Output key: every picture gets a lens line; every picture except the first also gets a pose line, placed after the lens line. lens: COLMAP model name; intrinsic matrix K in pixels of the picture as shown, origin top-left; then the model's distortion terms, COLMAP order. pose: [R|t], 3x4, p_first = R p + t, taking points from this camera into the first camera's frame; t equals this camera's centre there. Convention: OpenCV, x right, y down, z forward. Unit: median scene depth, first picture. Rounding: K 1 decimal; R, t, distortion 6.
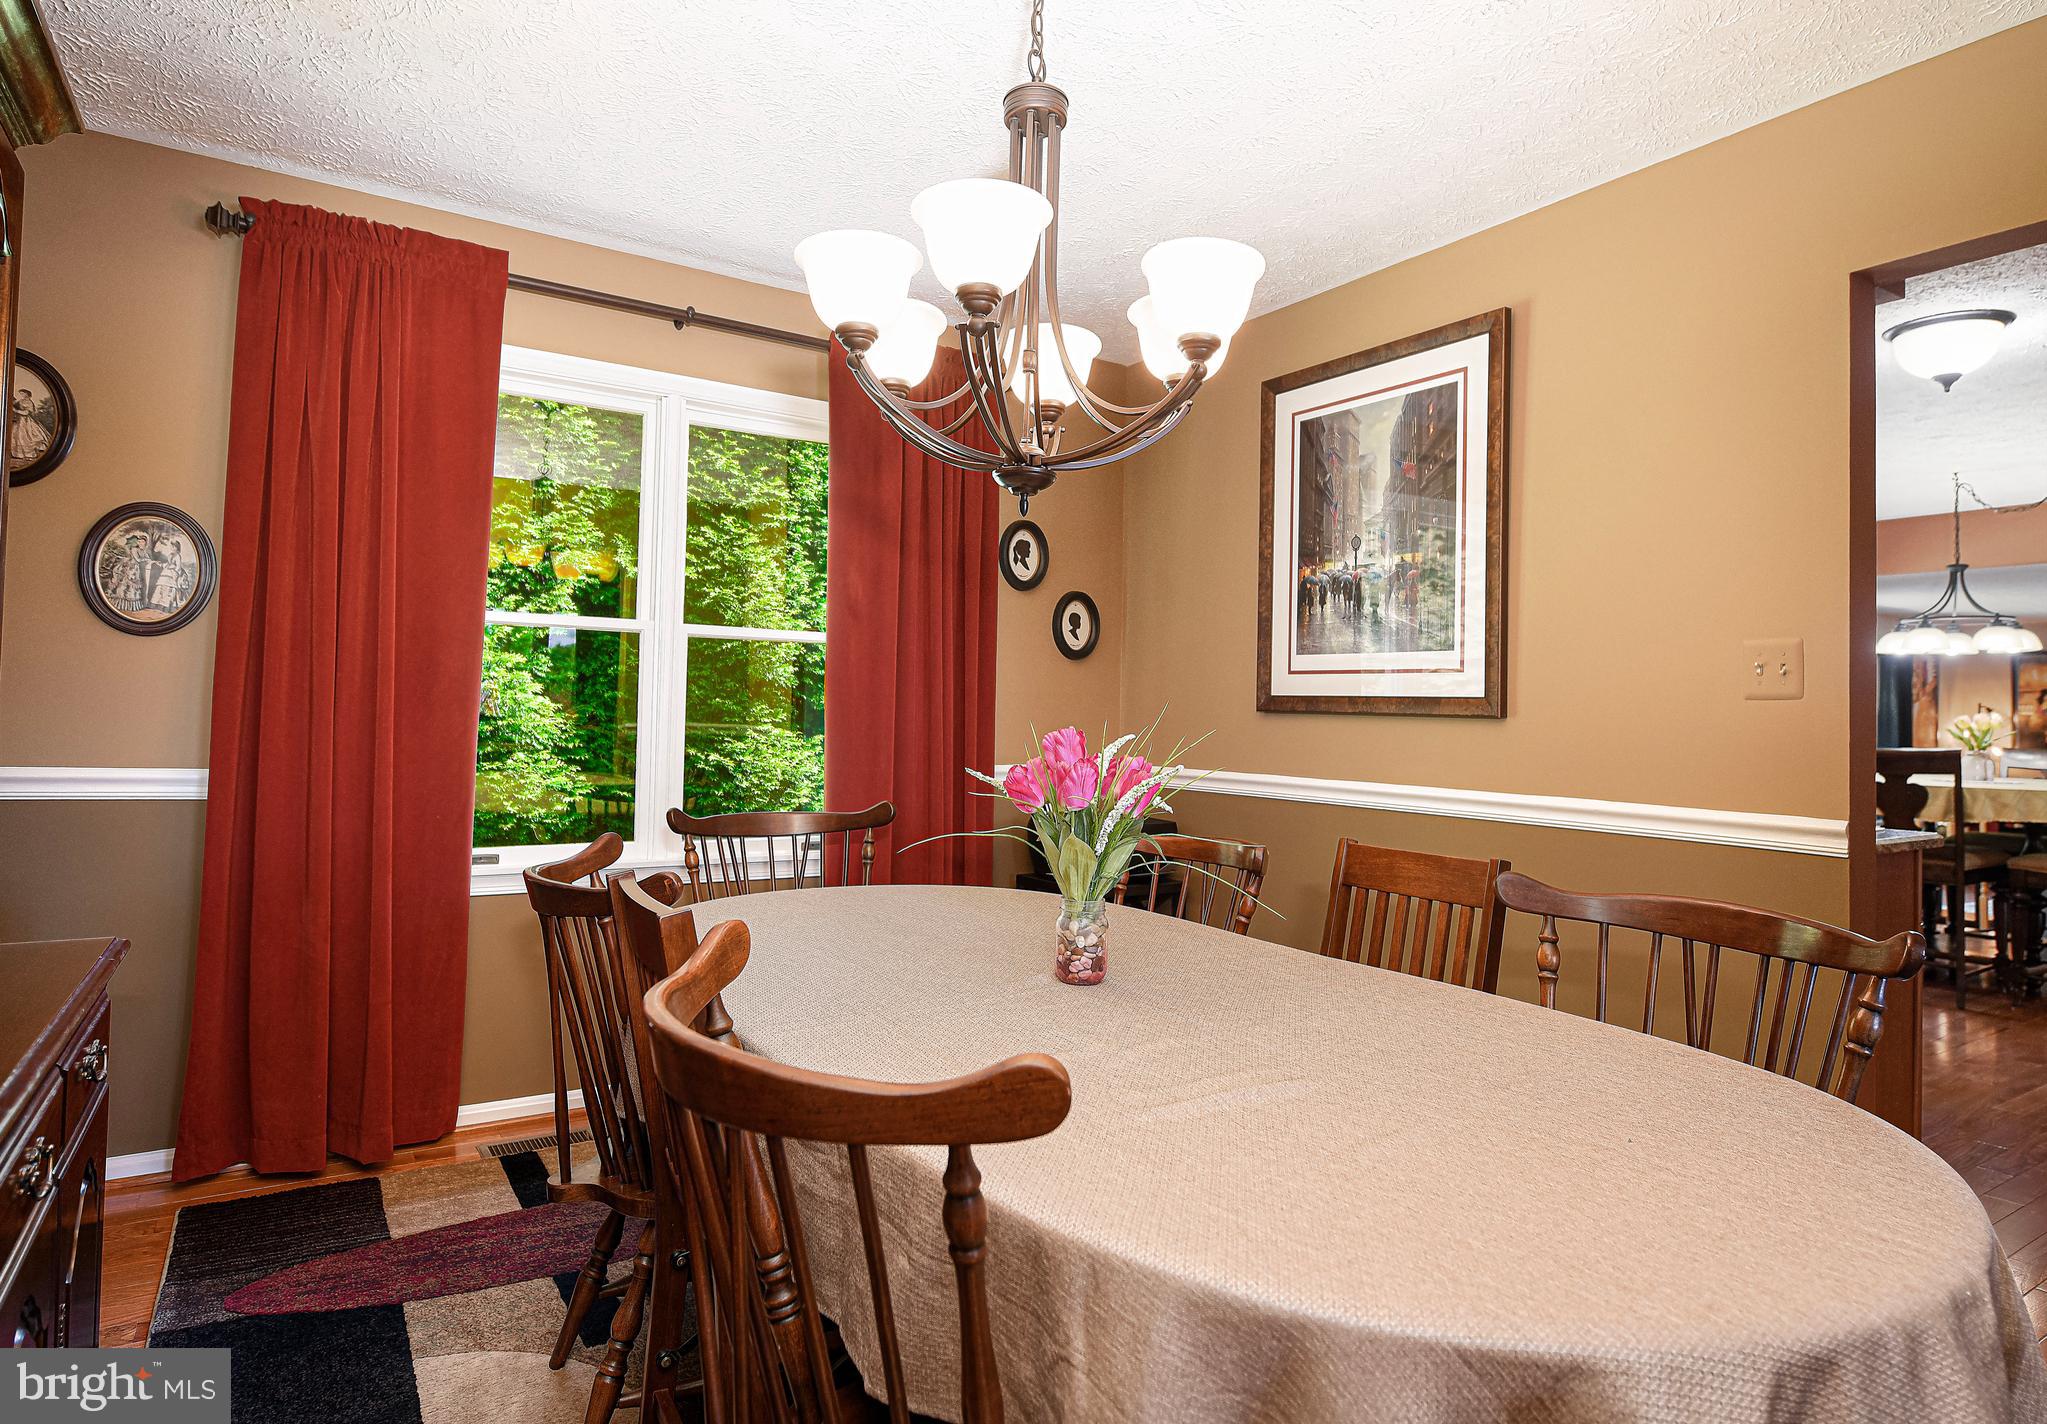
lens RADIAL K [[1205.0, 0, 1020.5], [0, 1205.0, 697.8], [0, 0, 1]] dist [0.000491, 0.000633]
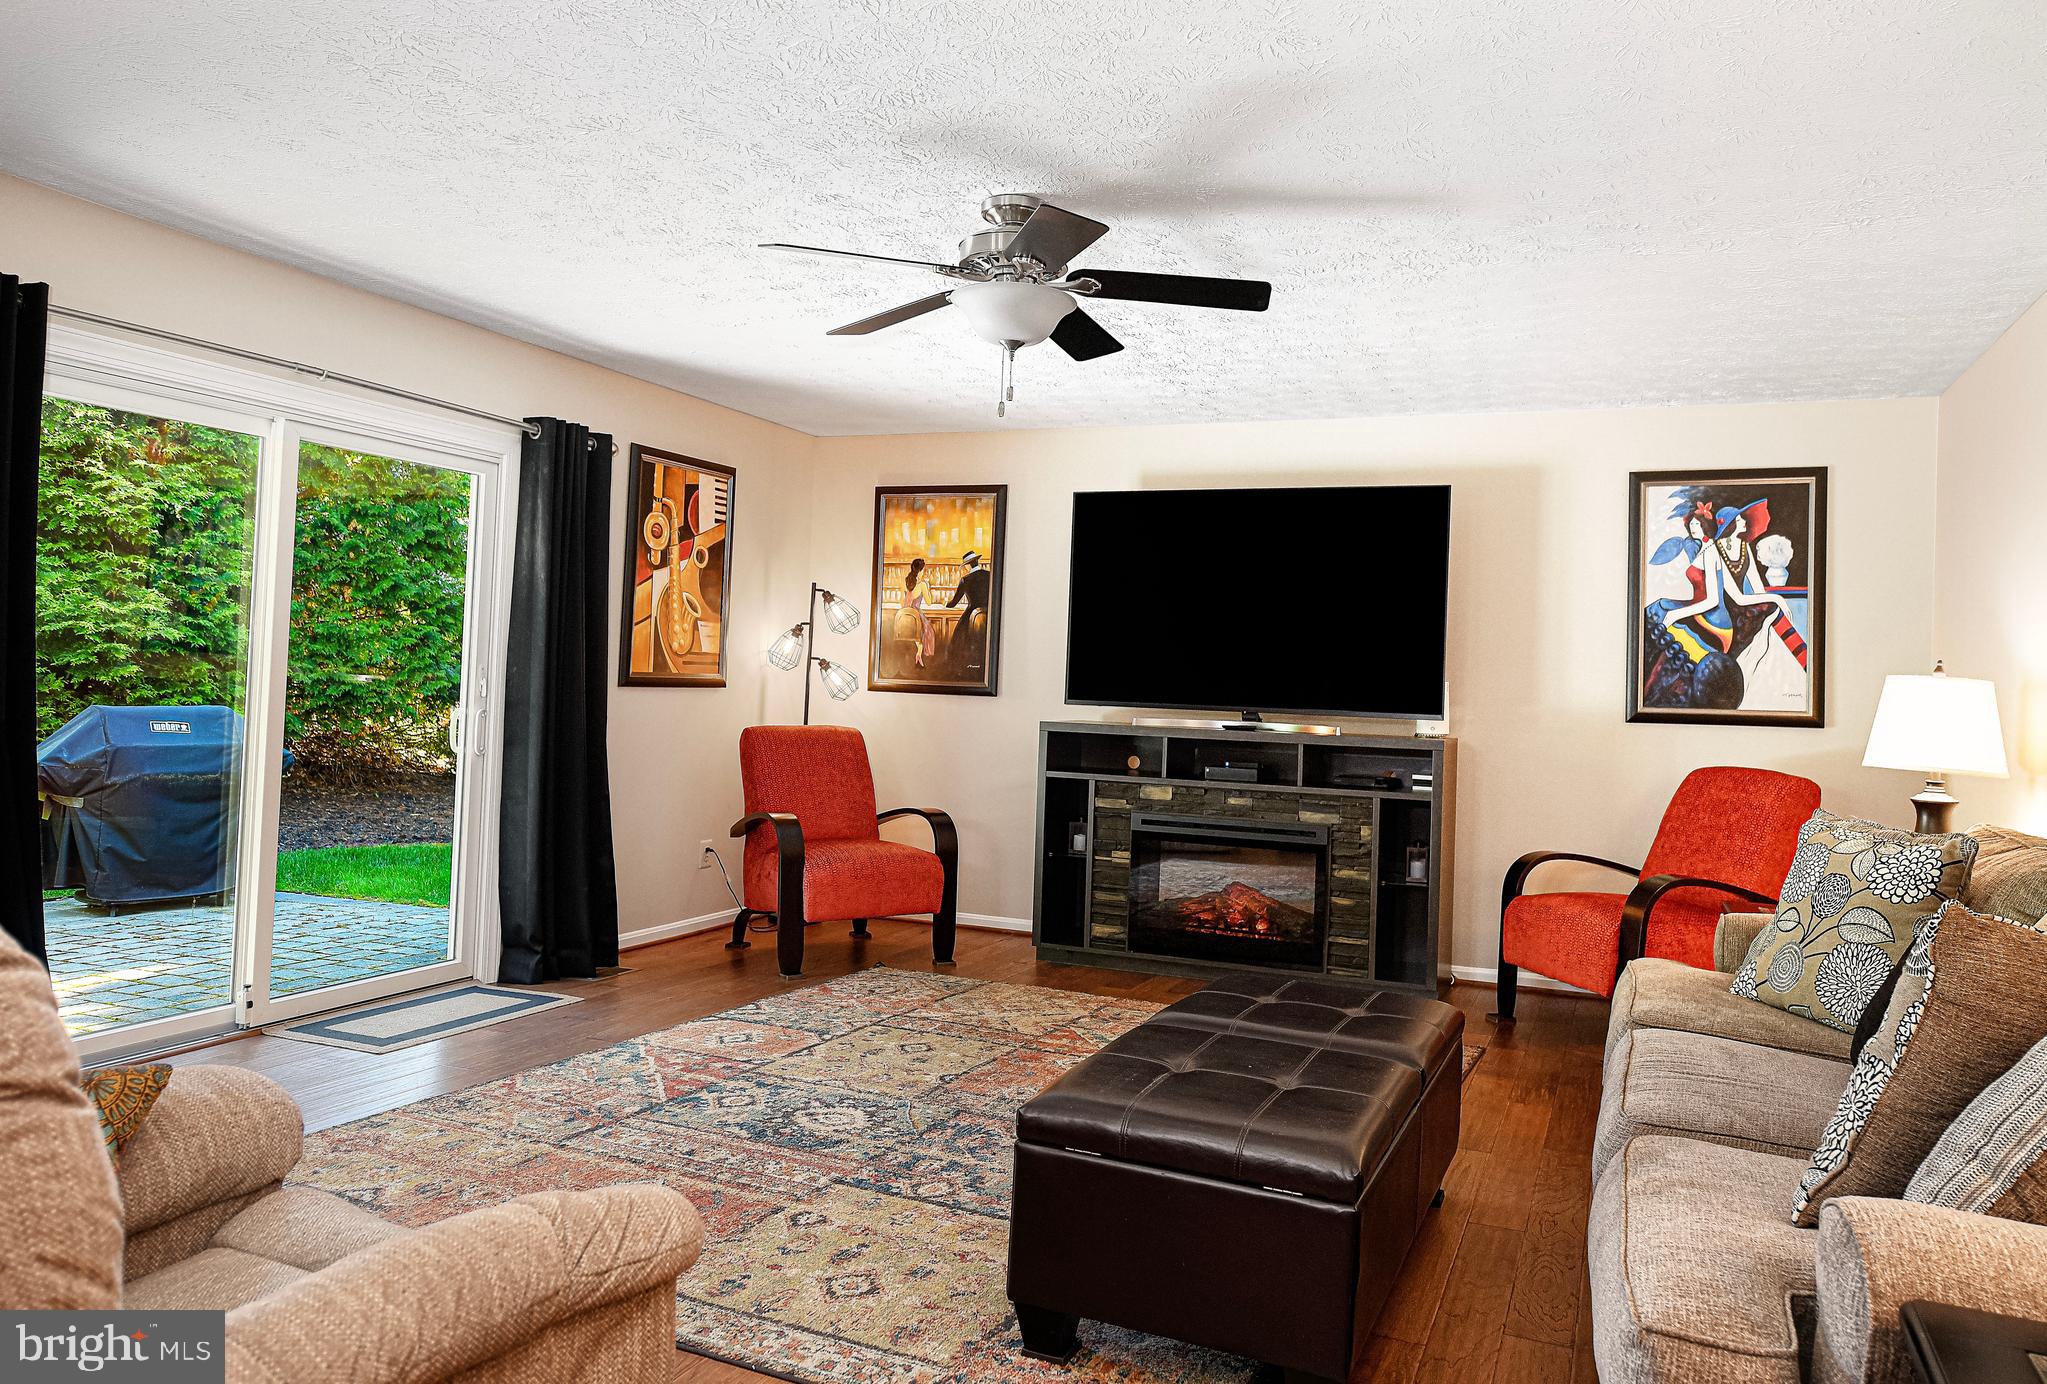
lens RADIAL K [[1396.1, 0, 1094.1], [0, 1396.1, 656.1], [0, 0, 1]] dist [0.003159, 0.000231]
pose [[0.825570, 0.025873, 0.563707, 1.184833], [-0.035149, 0.999366, 0.005609, 0.058543], [-0.563205, -0.024444, 0.825956, 0.942205]]
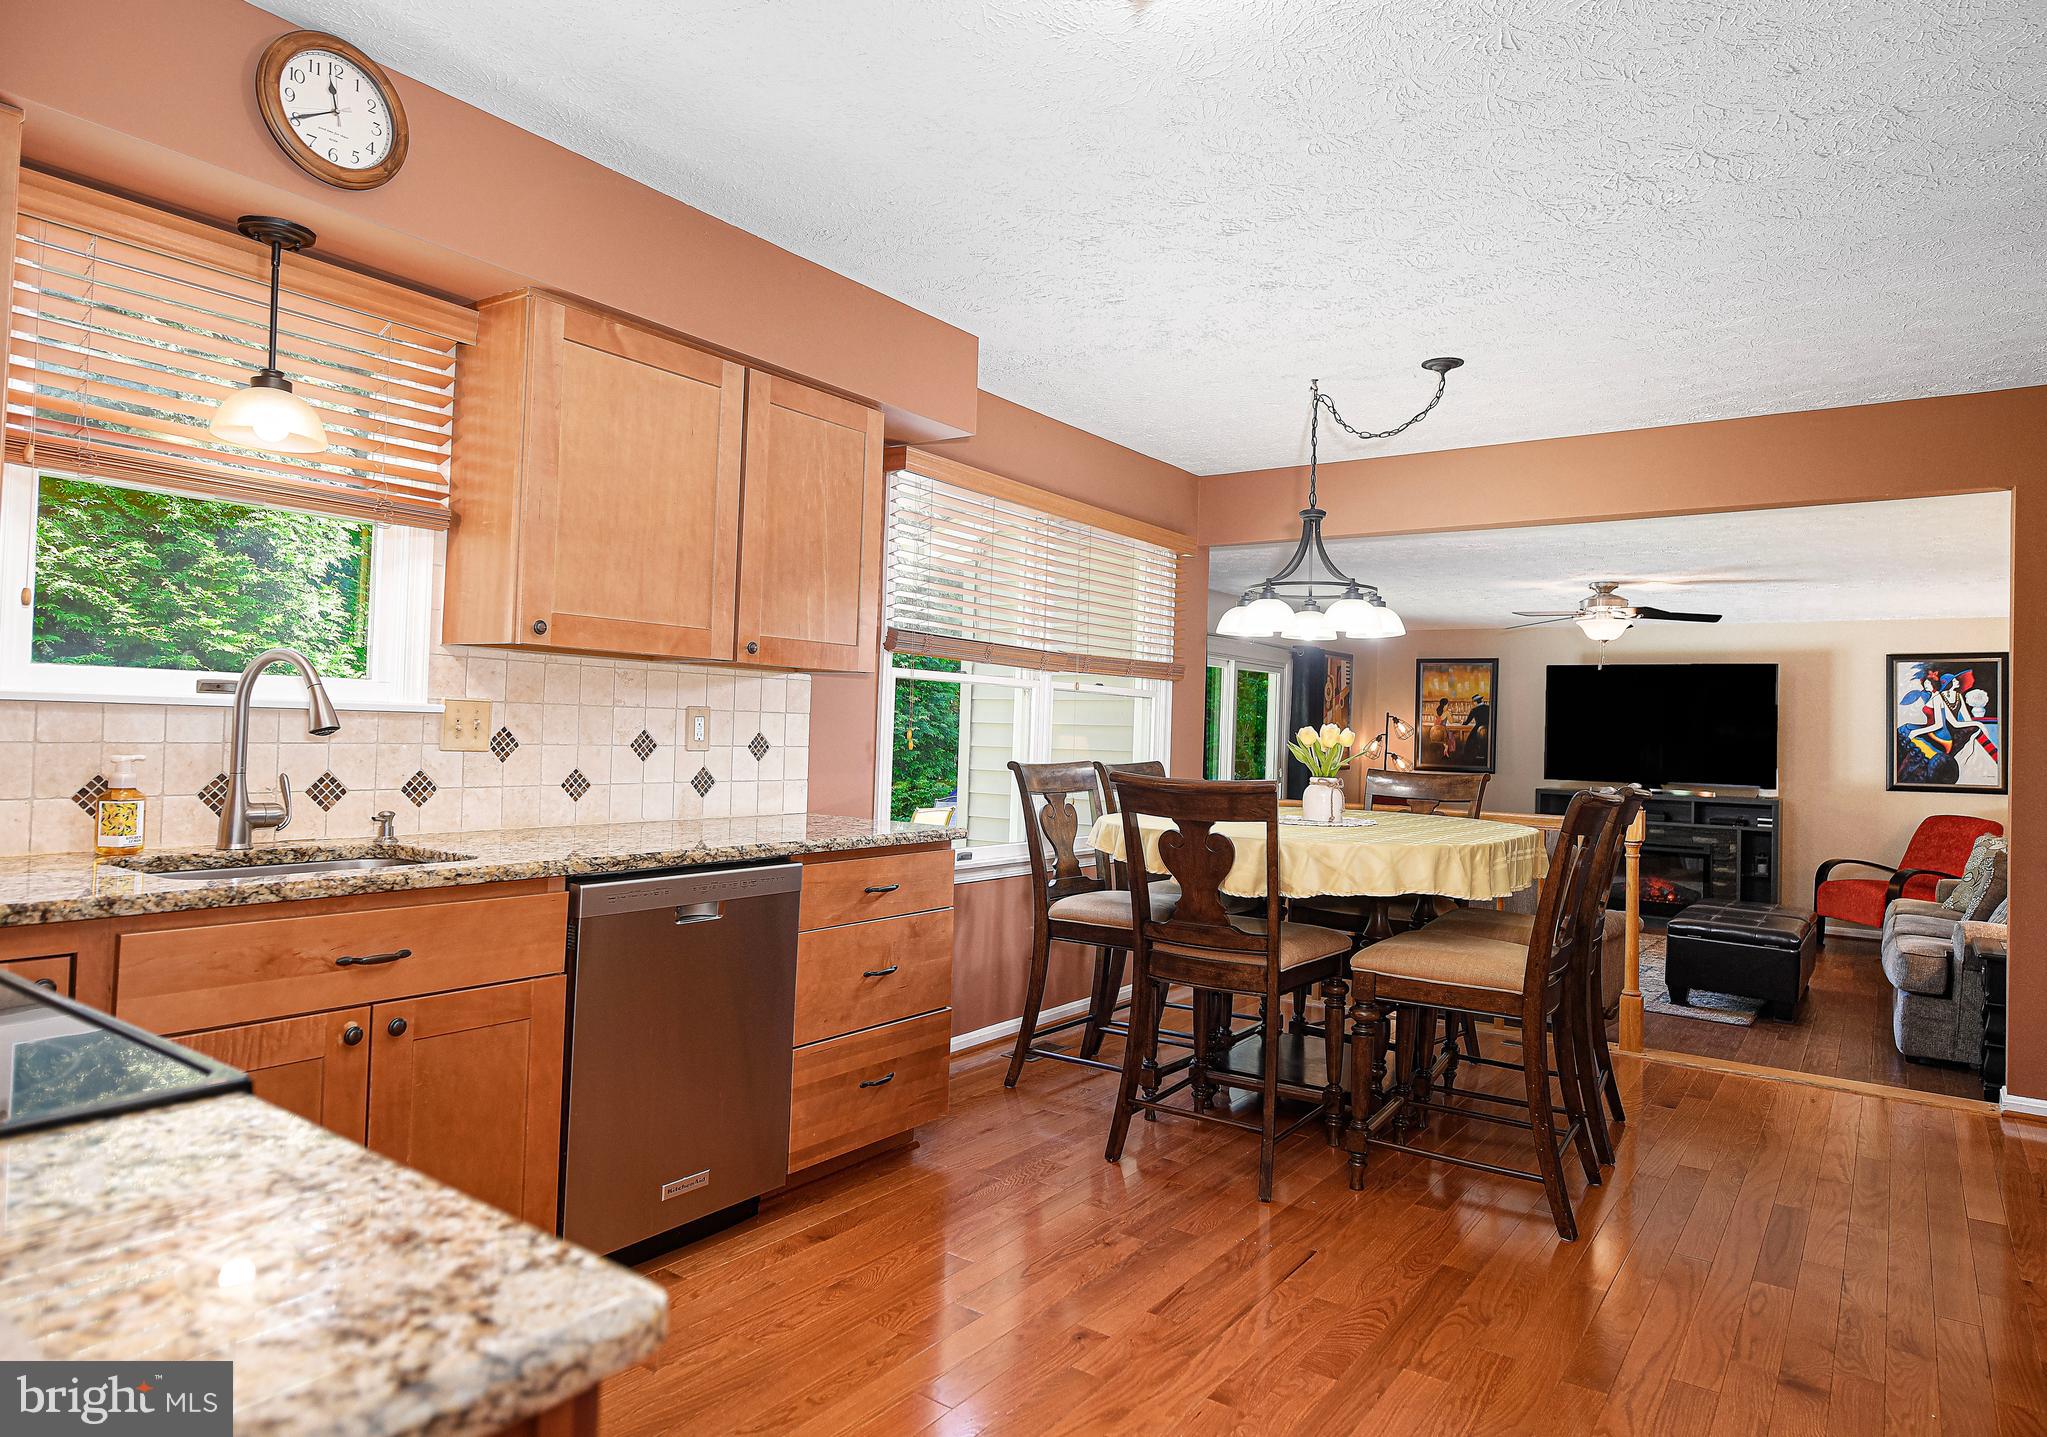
lens RADIAL K [[1226.3, 0, 1016.3], [0, 1226.3, 708.9], [0, 0, 1]] dist [-0.003699, -0.000951]
pose [[0.938408, 0.018740, 0.345020, 0.399770], [-0.022360, 0.999729, 0.006515, 0.003642], [-0.344804, -0.013828, 0.938573, 0.415720]]
